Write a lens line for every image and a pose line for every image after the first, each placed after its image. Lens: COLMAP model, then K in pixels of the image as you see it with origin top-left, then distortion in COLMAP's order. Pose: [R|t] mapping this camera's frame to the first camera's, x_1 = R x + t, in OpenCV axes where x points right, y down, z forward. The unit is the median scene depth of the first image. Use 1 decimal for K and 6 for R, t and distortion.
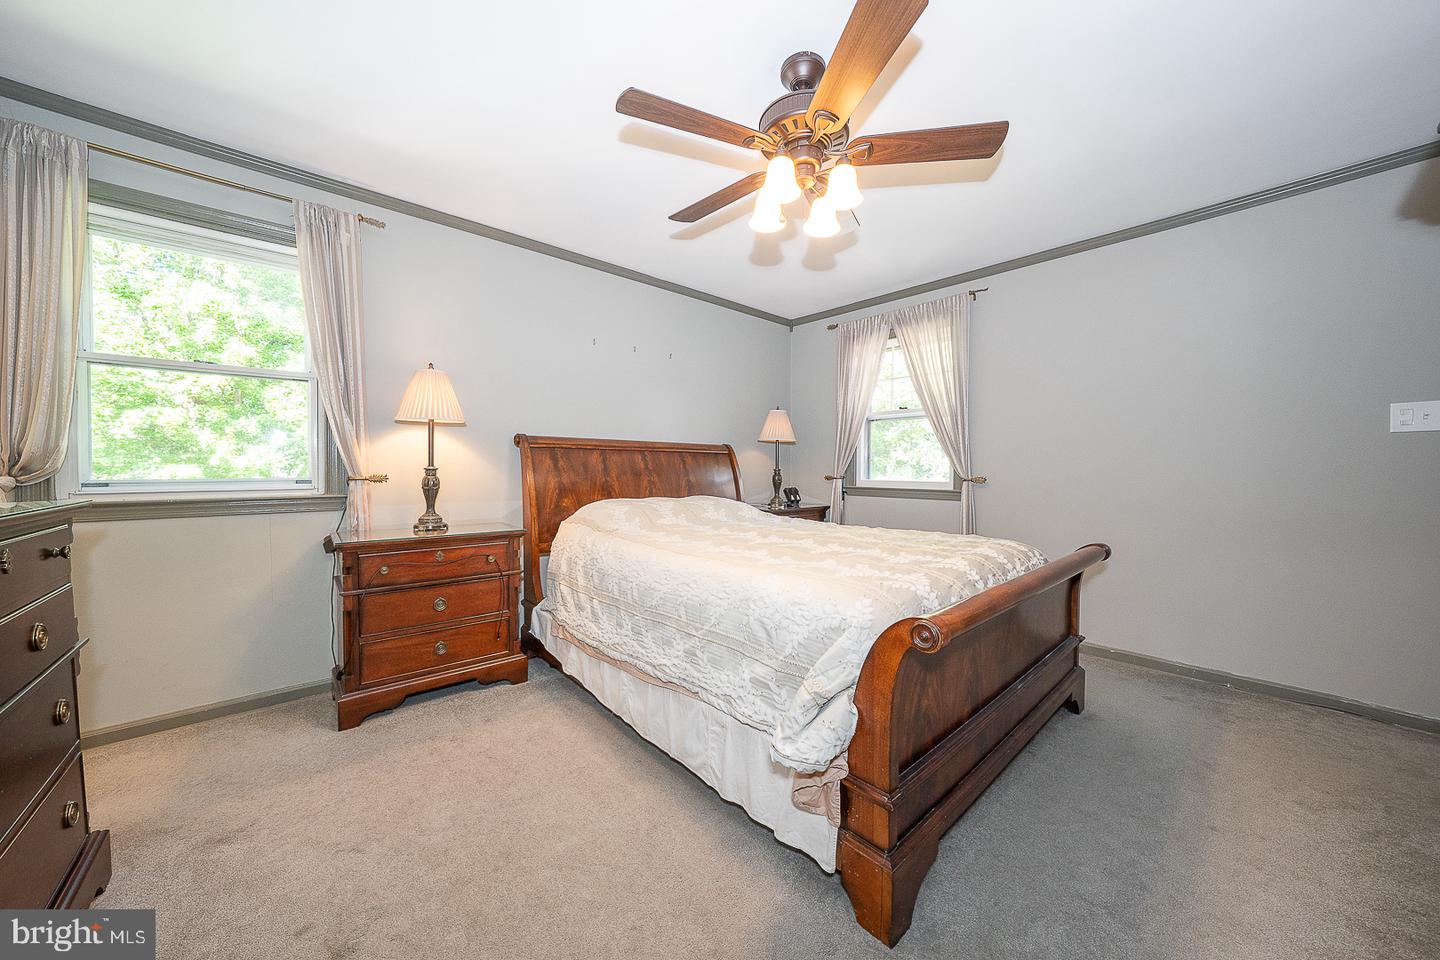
lens RADIAL K [[517.8, 0, 721.8], [0, 517.8, 457.8], [0, 0, 1]] dist [-0.000061, 0.007519]
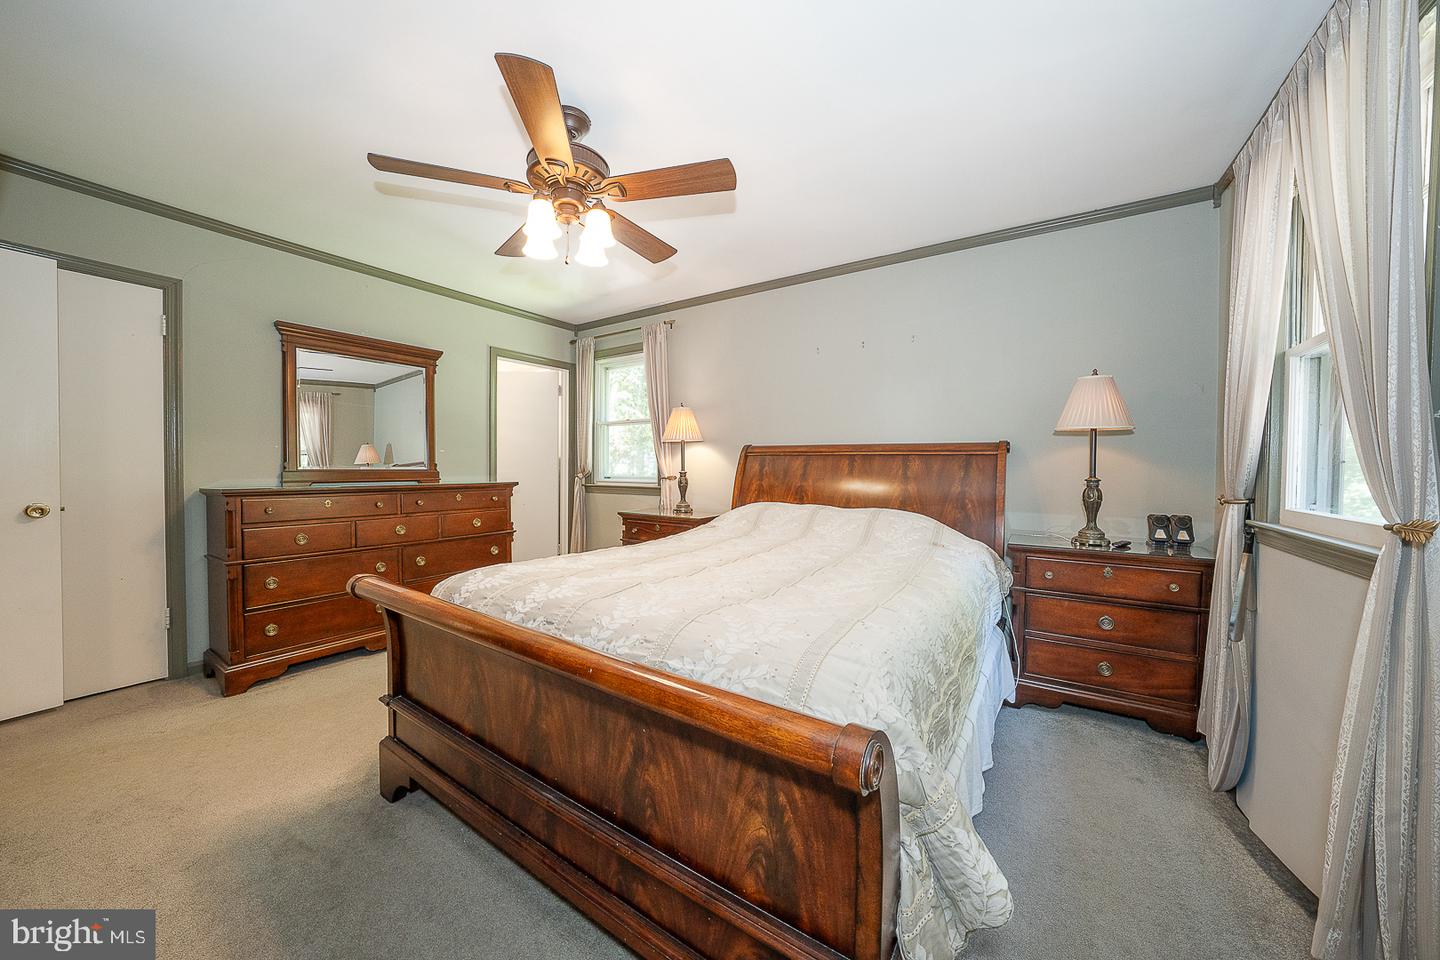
lens RADIAL K [[491.7, 0, 718.7], [0, 491.7, 477.3], [0, 0, 1]] dist [-0.031633, 0.006235]
pose [[0.232412, 0.010935, -0.972556, 0.680191], [0.001830, 0.999930, 0.011680, 0.015722], [0.972616, -0.004494, 0.232376, 0.610311]]
